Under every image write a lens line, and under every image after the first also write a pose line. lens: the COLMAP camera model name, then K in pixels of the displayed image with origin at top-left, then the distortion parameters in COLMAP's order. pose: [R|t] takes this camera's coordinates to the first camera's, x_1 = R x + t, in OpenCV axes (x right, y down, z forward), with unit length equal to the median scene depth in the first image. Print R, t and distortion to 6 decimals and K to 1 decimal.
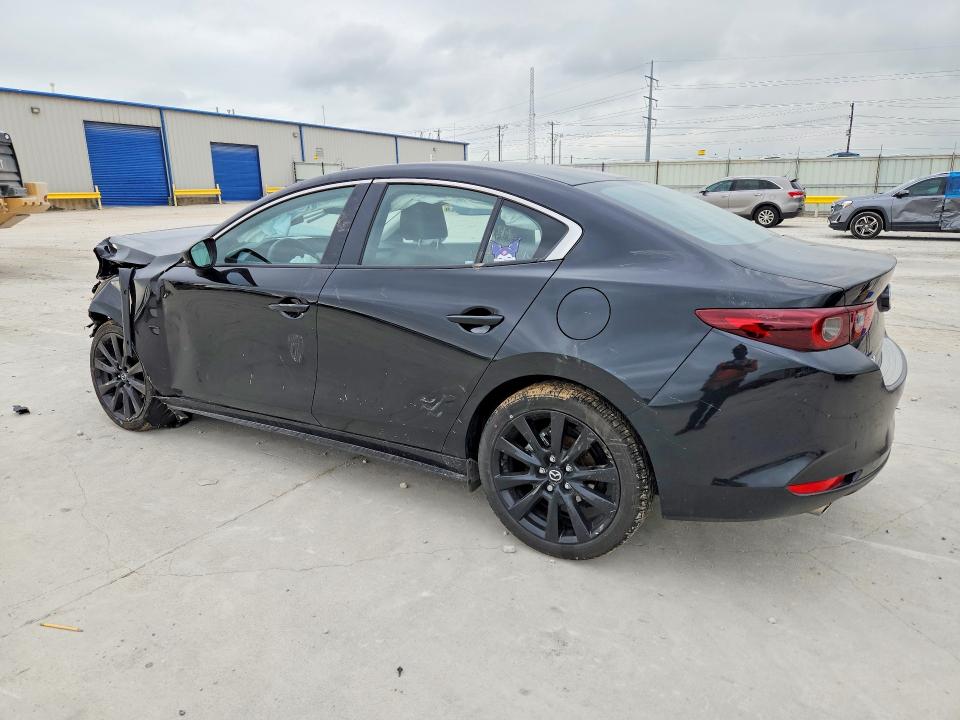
lens RADIAL K [[670.3, 0, 480.0], [0, 670.3, 360.0], [0, 0, 1]] dist [0.057922, -0.050798]
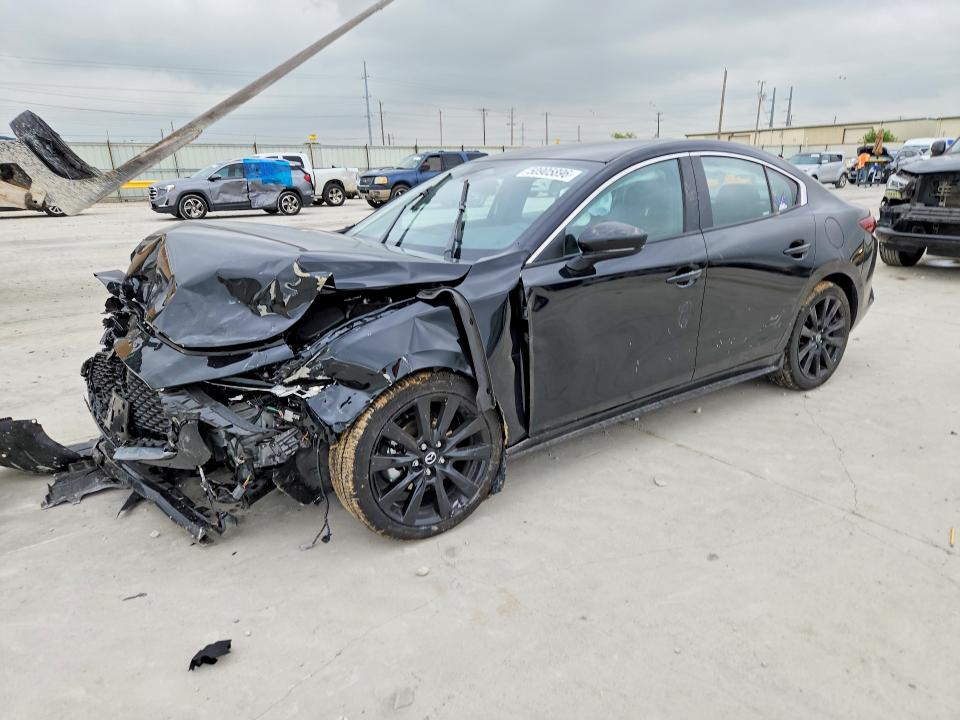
lens RADIAL K [[670.3, 0, 480.0], [0, 670.3, 360.0], [0, 0, 1]] dist [0.057922, -0.050798]
pose [[0.369998, -0.257567, 0.892615, -1.060324], [0.242597, 0.954250, 0.174793, -0.165535], [-0.896799, 0.151873, 0.415556, 0.676683]]
